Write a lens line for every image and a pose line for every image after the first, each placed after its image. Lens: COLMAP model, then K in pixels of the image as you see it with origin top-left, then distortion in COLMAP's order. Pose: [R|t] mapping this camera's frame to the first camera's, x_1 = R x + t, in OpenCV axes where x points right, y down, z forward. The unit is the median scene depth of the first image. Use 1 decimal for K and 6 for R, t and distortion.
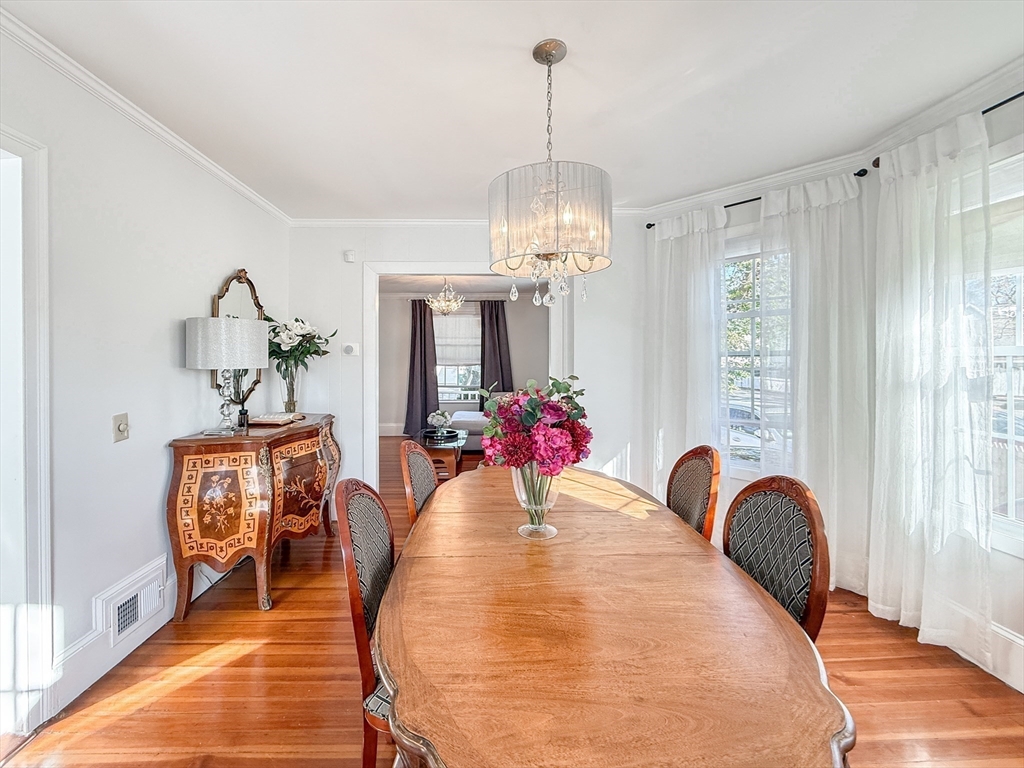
lens RADIAL K [[409.9, 0, 510.1], [0, 409.9, 361.1], [0, 0, 1]] dist [0.000265, 0.000321]
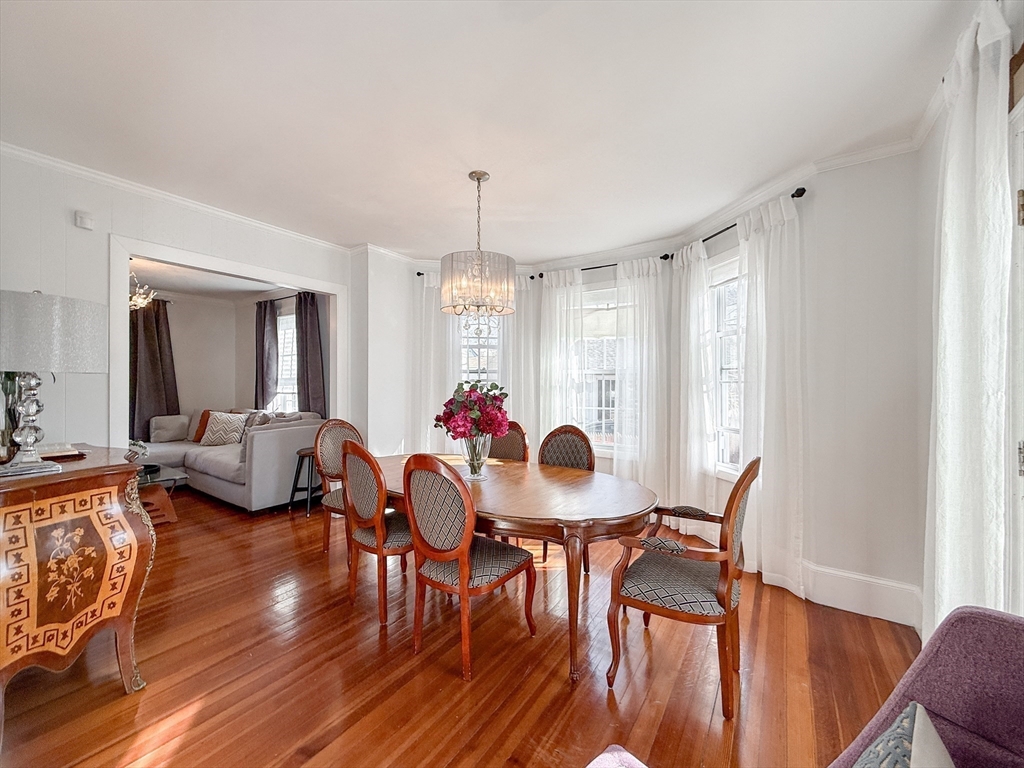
lens RADIAL K [[409.1, 0, 512.0], [0, 409.1, 384.0], [0, 0, 1]] dist [-0.001429, 0.000320]
pose [[0.569779, -0.000868, 0.821798, -0.840157], [0.000070, 0.999999, 0.001008, 0.037785], [-0.821798, -0.000516, 0.569779, -0.004887]]
